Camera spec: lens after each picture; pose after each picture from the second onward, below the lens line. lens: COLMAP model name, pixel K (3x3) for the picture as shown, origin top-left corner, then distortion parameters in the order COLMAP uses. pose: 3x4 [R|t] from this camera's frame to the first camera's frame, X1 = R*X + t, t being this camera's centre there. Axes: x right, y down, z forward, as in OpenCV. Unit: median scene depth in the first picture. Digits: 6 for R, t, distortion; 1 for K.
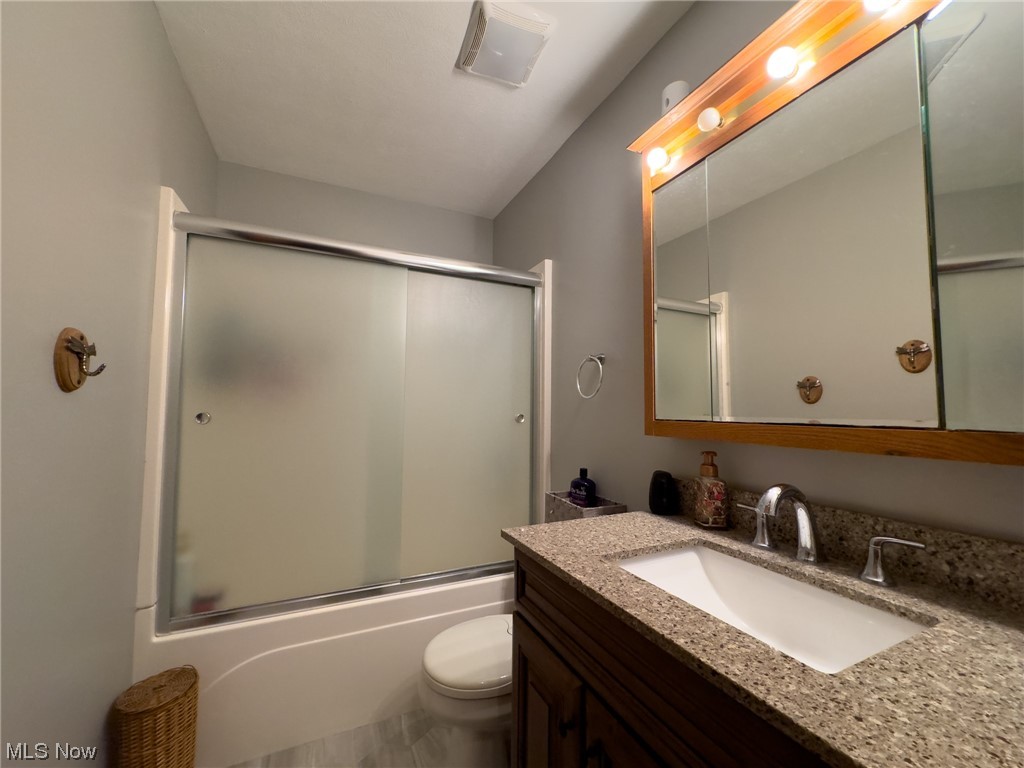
lens RADIAL K [[407.5, 0, 512.0], [0, 407.5, 386.4], [0, 0, 1]] dist [-0.001426, 0.000094]
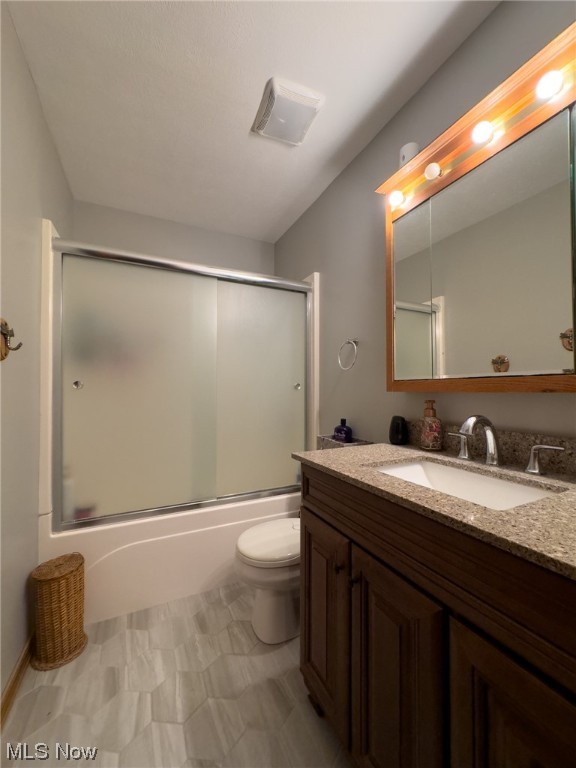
lens RADIAL K [[305.6, 0, 288.5], [0, 305.6, 384.9], [0, 0, 1]] dist [-0.001426, 0.000094]
pose [[0.999804, -0.009910, 0.017137, -0.044009], [0.009186, 0.999082, 0.041837, 0.043648], [-0.017536, -0.041672, 0.998977, -0.086978]]
